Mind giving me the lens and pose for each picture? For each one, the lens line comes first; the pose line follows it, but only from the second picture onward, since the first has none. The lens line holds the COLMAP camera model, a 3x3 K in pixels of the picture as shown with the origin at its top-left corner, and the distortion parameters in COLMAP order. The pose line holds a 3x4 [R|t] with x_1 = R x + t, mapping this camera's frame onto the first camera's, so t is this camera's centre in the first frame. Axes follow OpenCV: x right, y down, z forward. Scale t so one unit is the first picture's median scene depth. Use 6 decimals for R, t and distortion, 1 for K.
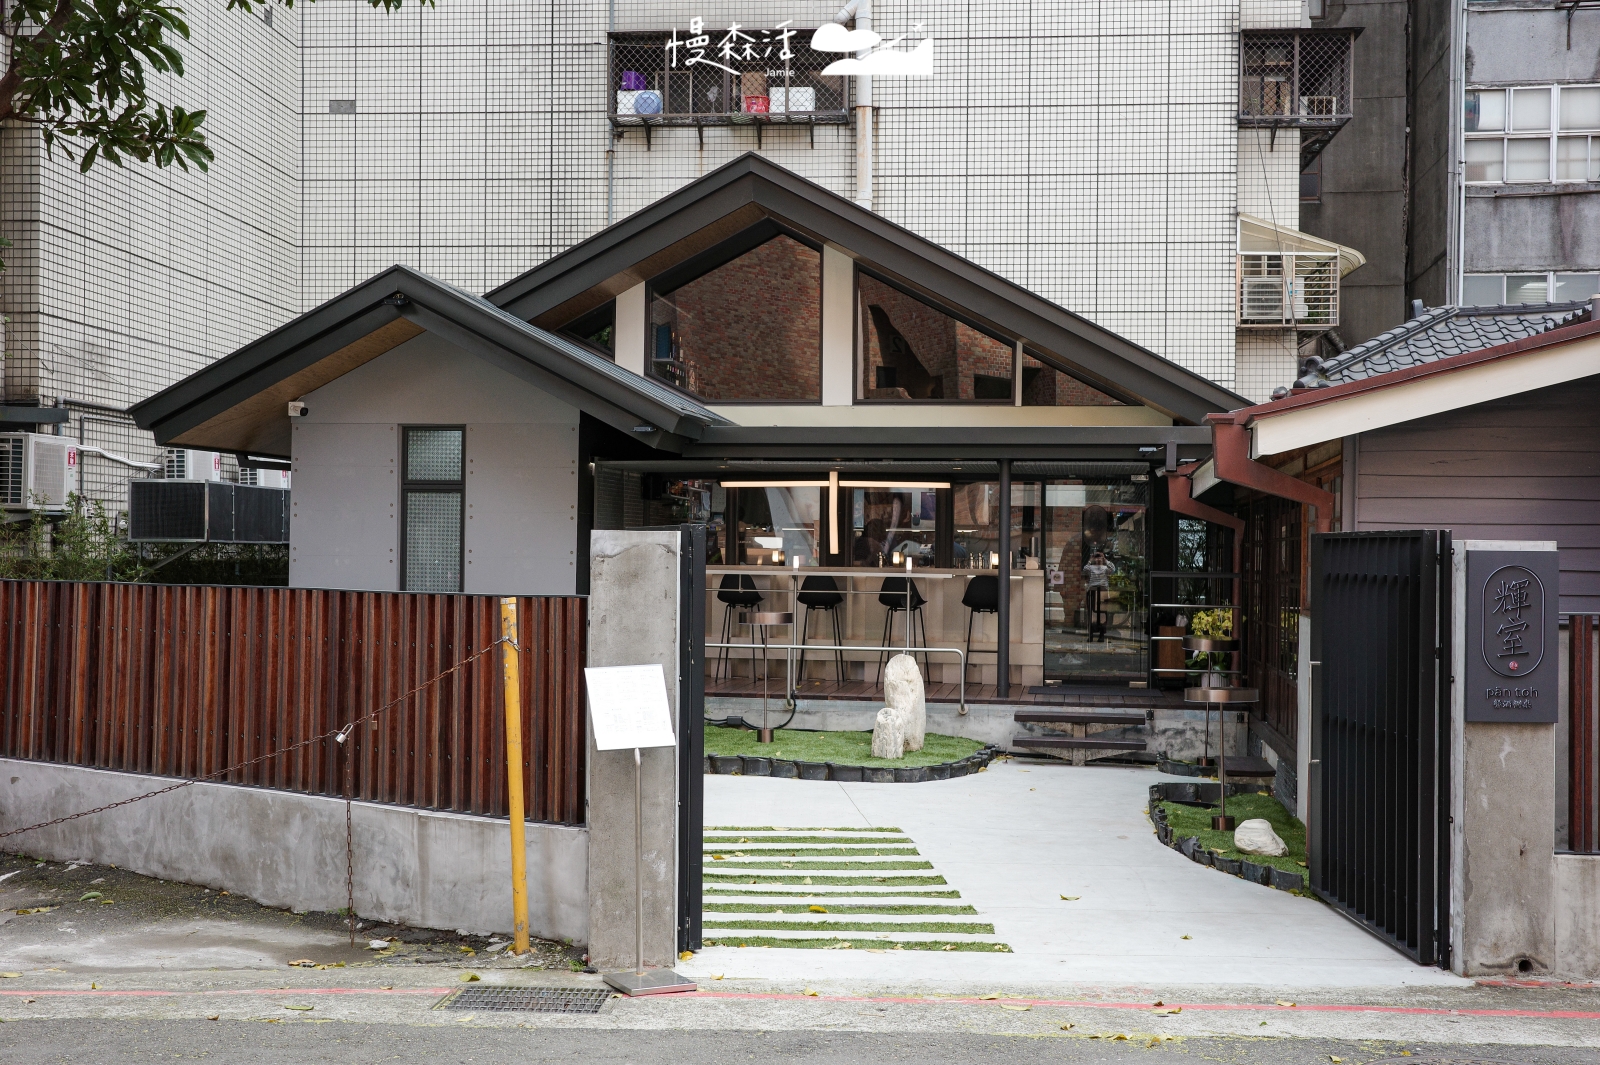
lens RADIAL K [[1791.3, 0, 803.7], [0, 1791.3, 535.1], [0, 0, 1]] dist [0.043161, 0.000000]
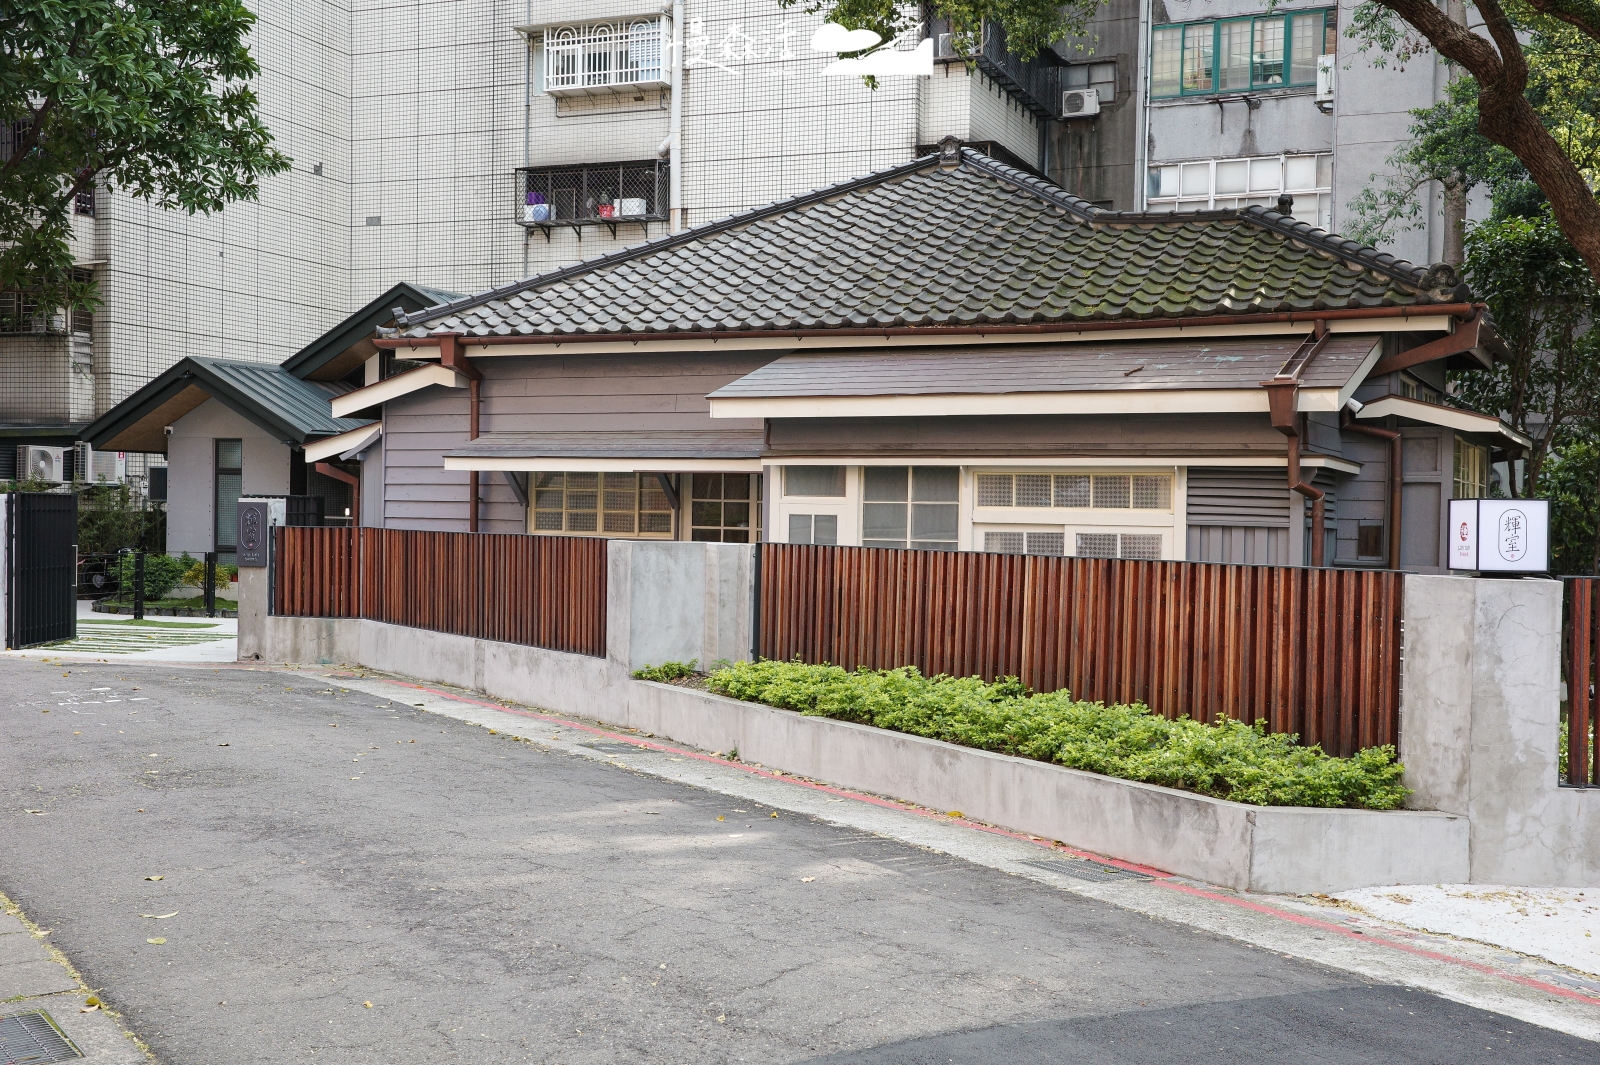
lens RADIAL K [[1791.3, 0, 806.5], [0, 1791.3, 538.7], [0, 0, 1]] dist [0.043161, 0.000000]
pose [[0.955695, 0.009423, -0.294209, 0.830919], [-0.003419, 0.999775, 0.020915, 0.001633], [0.294340, -0.018982, 0.955512, -0.554040]]
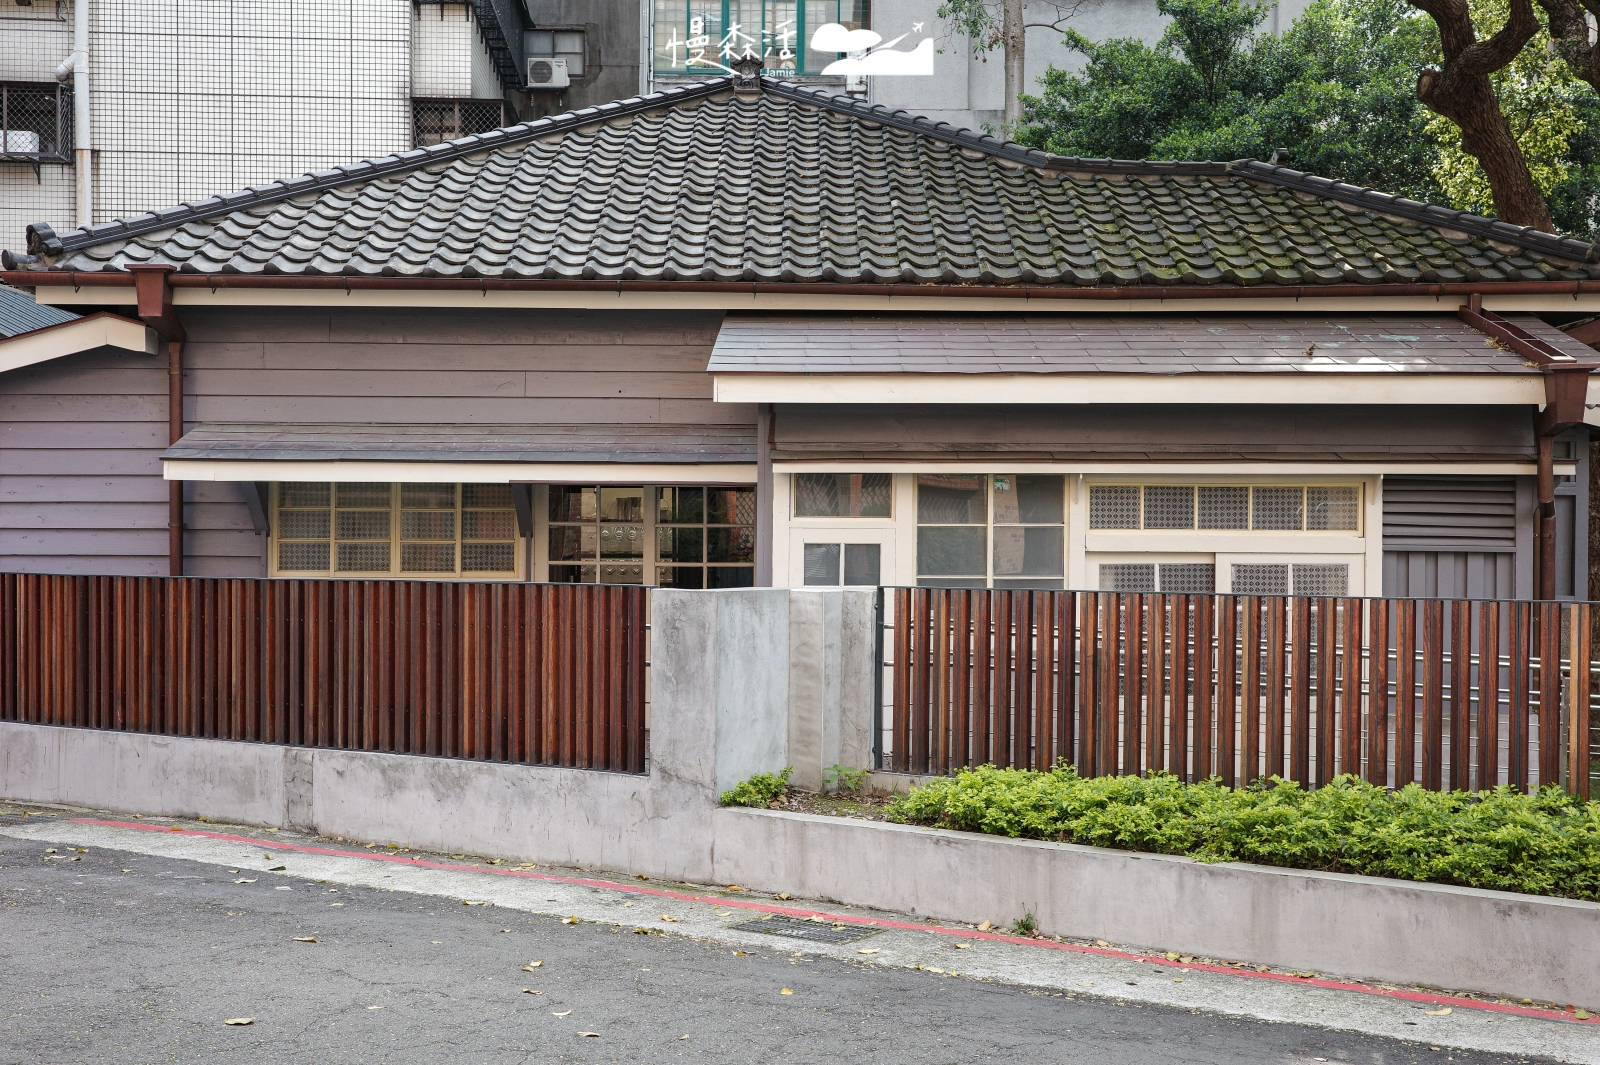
lens RADIAL K [[1791.3, 0, 806.7], [0, 1791.3, 543.0], [0, 0, 1]] dist [0.043161, 0.000000]
pose [[0.989033, -0.006341, 0.147558, 0.464281], [0.004318, 0.999892, 0.014028, -0.000701], [-0.147631, -0.013237, 0.988954, -0.316311]]
